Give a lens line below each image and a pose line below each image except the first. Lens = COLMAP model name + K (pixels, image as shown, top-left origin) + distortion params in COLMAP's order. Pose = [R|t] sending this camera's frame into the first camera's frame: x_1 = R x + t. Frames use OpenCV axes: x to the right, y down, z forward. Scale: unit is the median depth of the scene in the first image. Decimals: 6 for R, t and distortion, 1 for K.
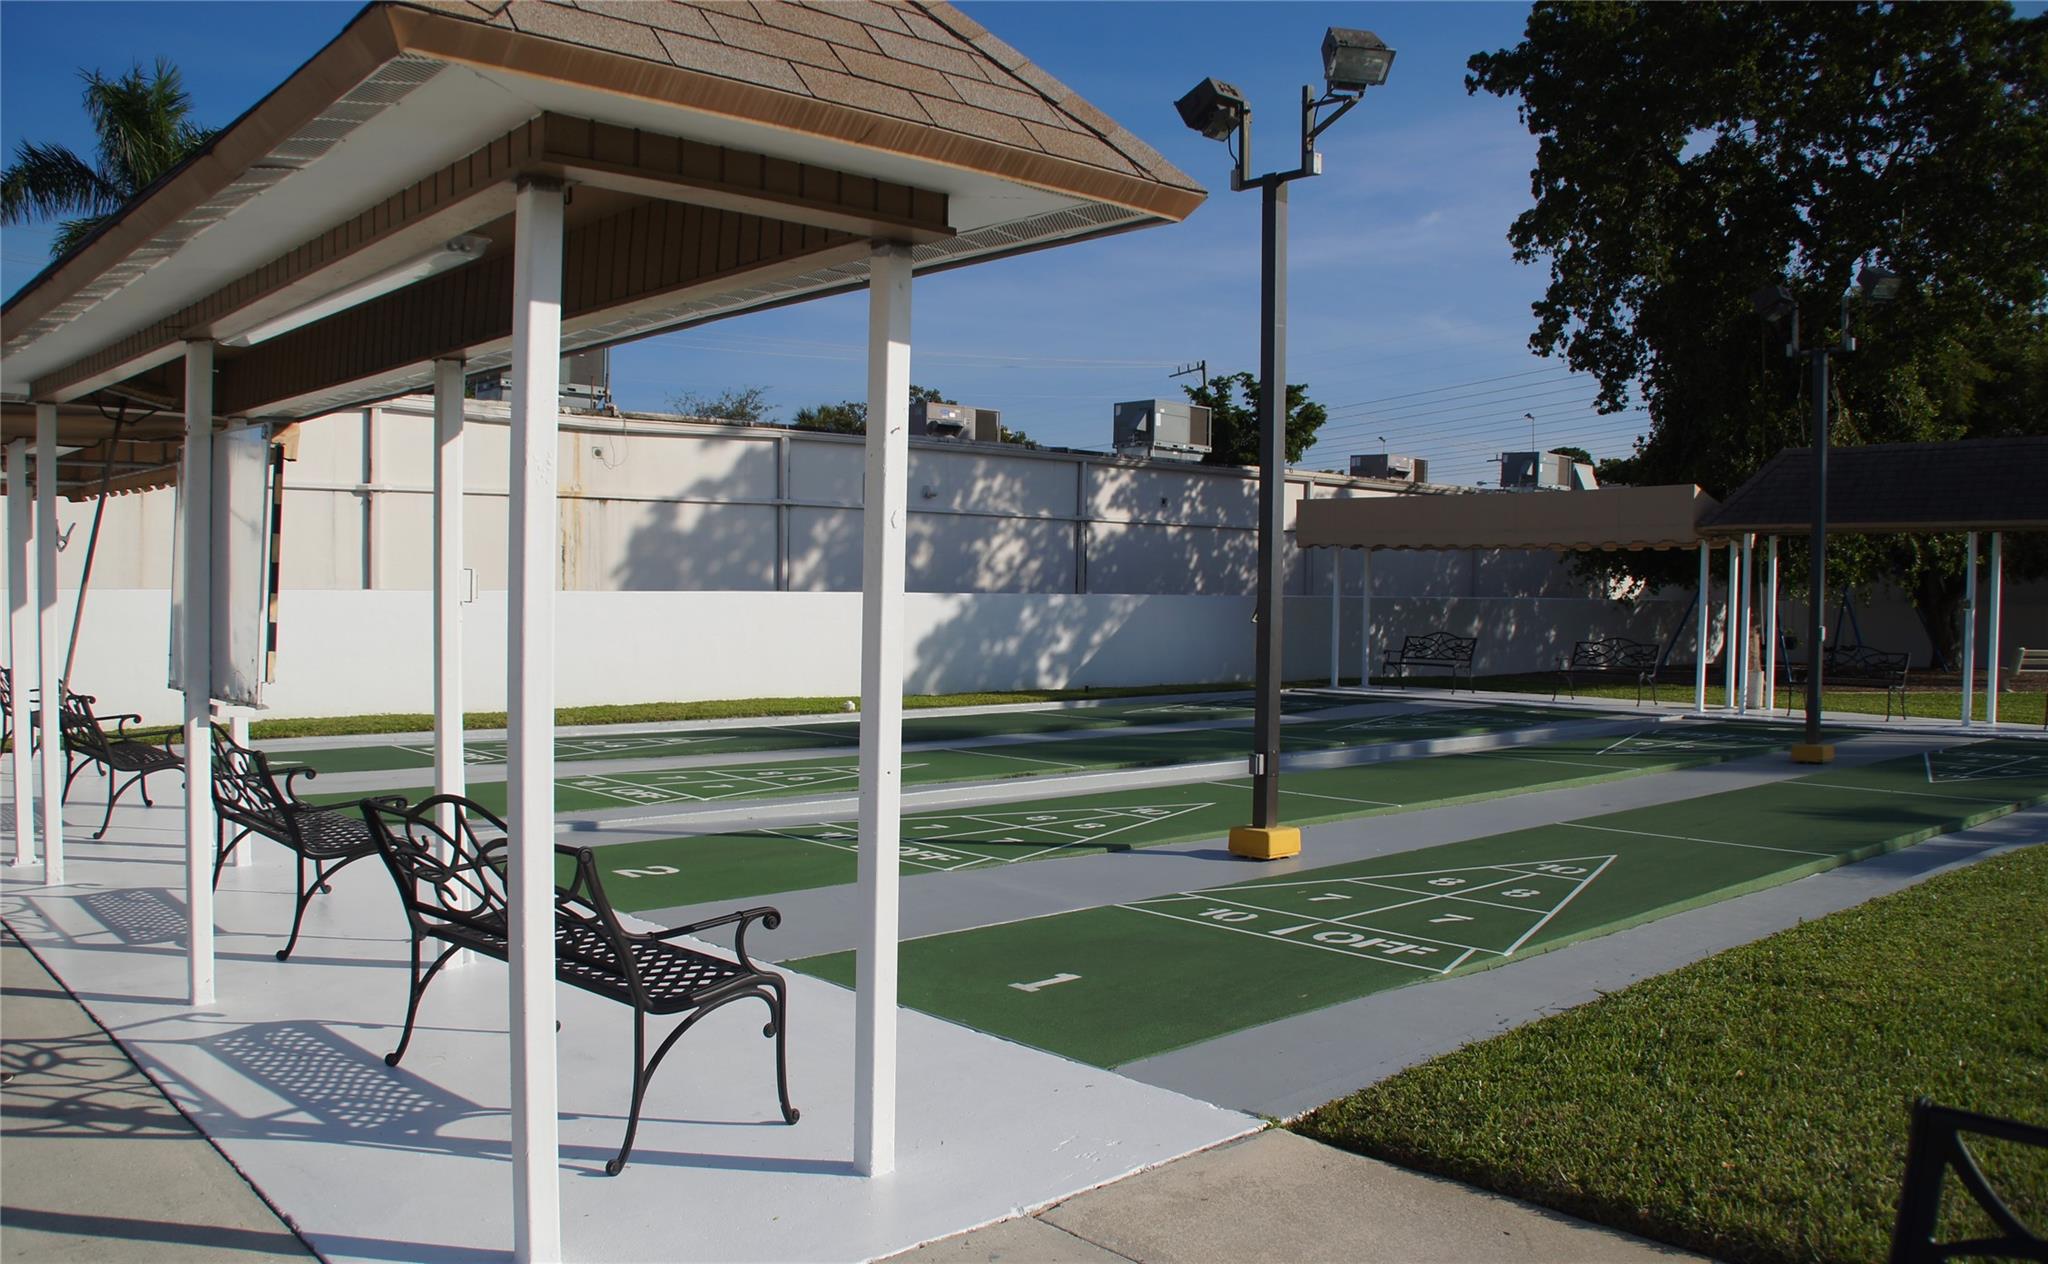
lens RADIAL K [[1599.9, 0, 1024.6], [0, 1599.9, 625.2], [0, 0, 1]] dist [-0.000864, -0.000040]
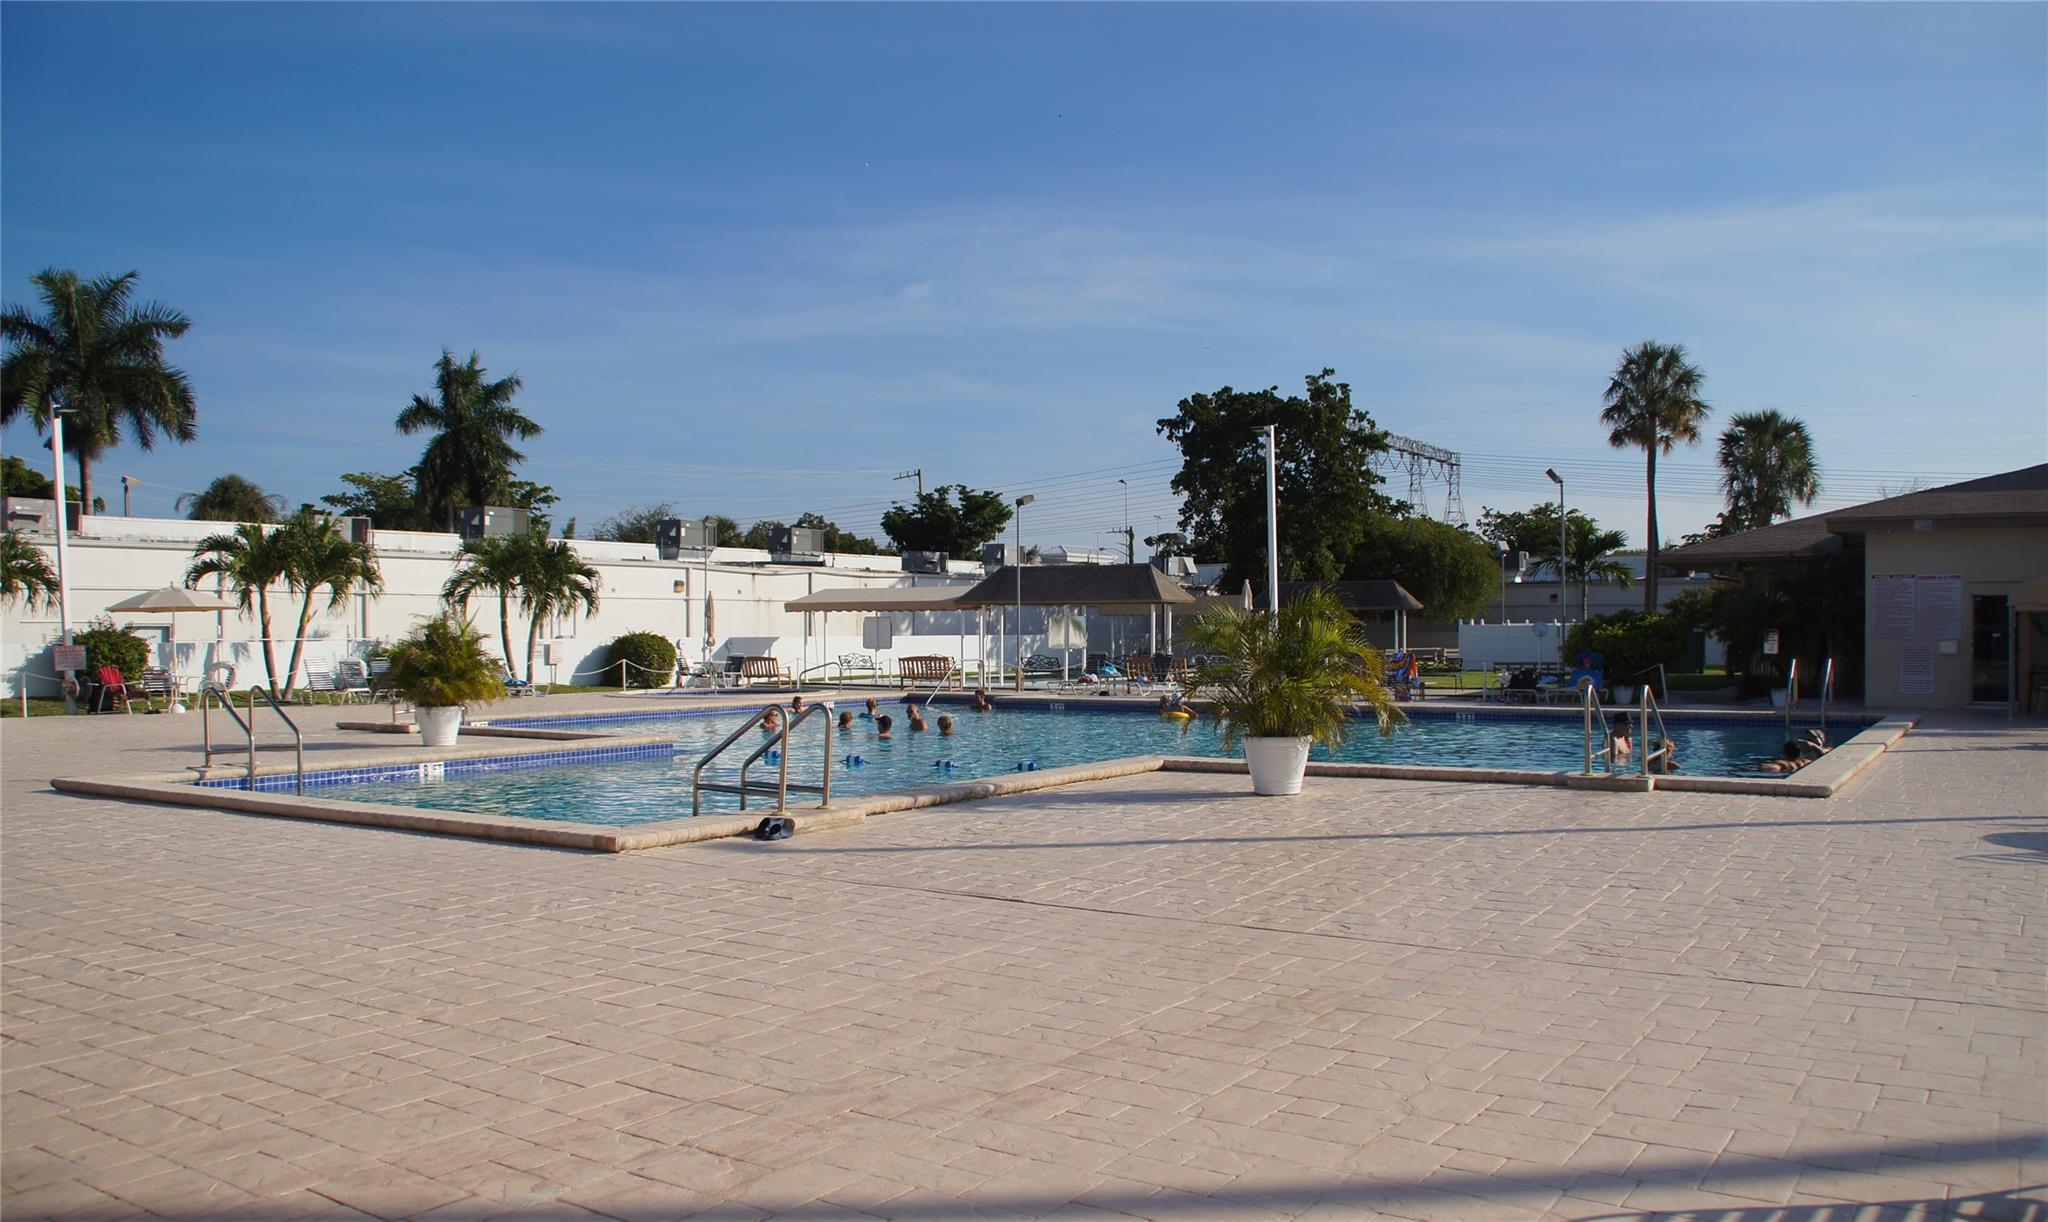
lens RADIAL K [[1615.1, 0, 1024.0], [0, 1615.1, 613.8], [0, 0, 1]] dist [-0.001682, -0.000248]
pose [[0.968152, -0.001215, 0.250361, -0.486912], [0.009627, 0.999429, -0.032376, 0.022097], [-0.250179, 0.033755, 0.967611, -1.205409]]
